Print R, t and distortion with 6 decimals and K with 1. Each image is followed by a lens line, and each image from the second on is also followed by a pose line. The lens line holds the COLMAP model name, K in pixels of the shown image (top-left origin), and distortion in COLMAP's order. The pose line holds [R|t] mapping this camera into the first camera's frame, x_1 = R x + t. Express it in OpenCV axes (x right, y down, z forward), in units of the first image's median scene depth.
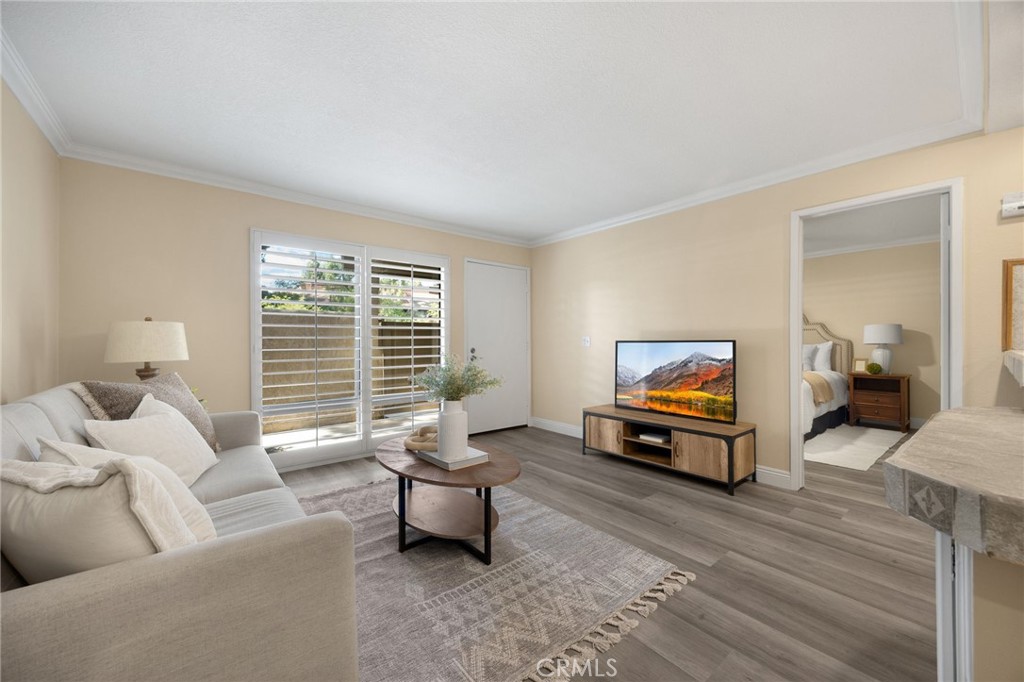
lens RADIAL K [[396.7, 0, 518.4], [0, 396.7, 339.4], [0, 0, 1]] dist [-0.001185, 0.000544]
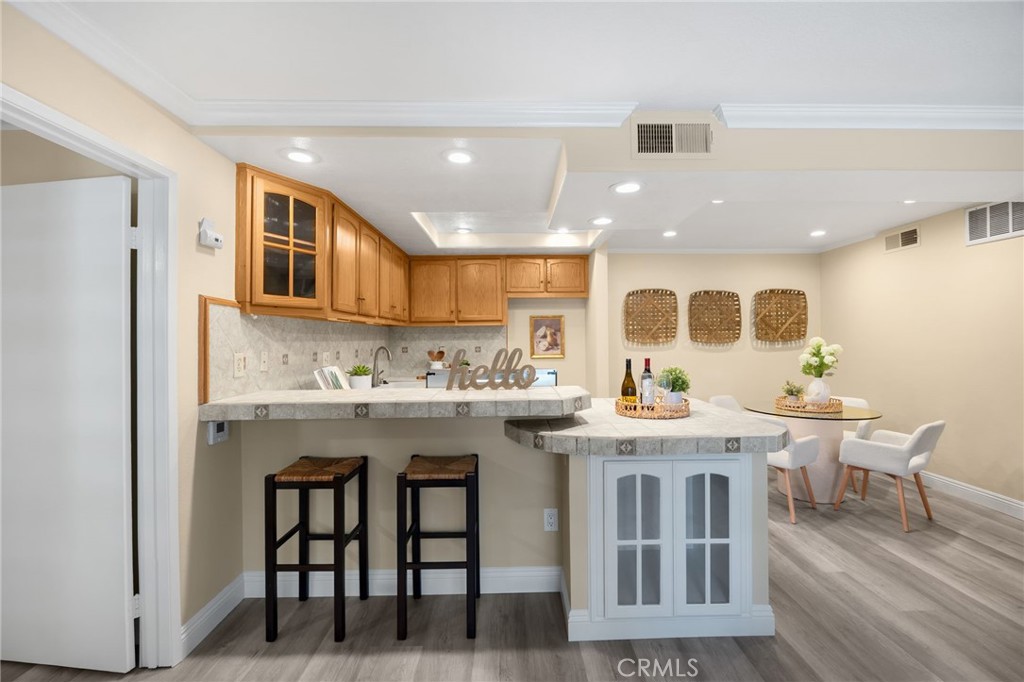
lens RADIAL K [[438.9, 0, 513.2], [0, 438.9, 332.5], [0, 0, 1]] dist [-0.015473, 0.001501]
pose [[-0.777150, 0.016749, 0.629093, 0.132175], [0.008617, 0.999835, -0.015976, -0.097895], [-0.629257, -0.006995, -0.777166, 1.250031]]
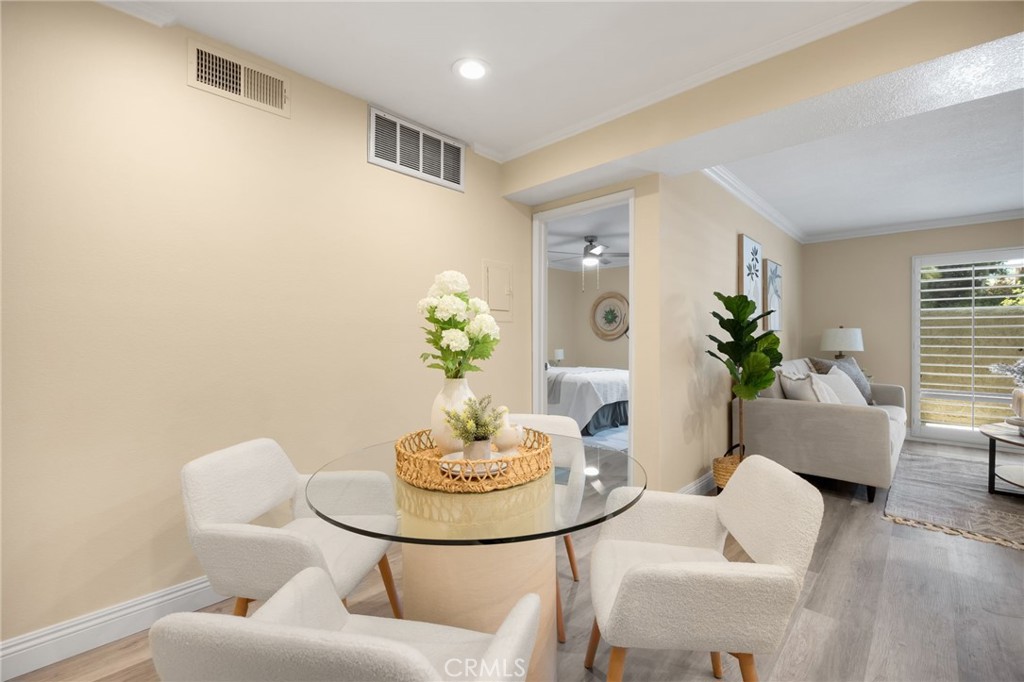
lens RADIAL K [[438.9, 0, 517.9], [0, 438.9, 340.0], [0, 0, 1]] dist [-0.015473, 0.001501]
pose [[0.121149, 0.001469, -0.992633, 0.899756], [0.002130, 0.999996, 0.001740, 0.000499], [0.992632, -0.002325, 0.121146, -0.729245]]
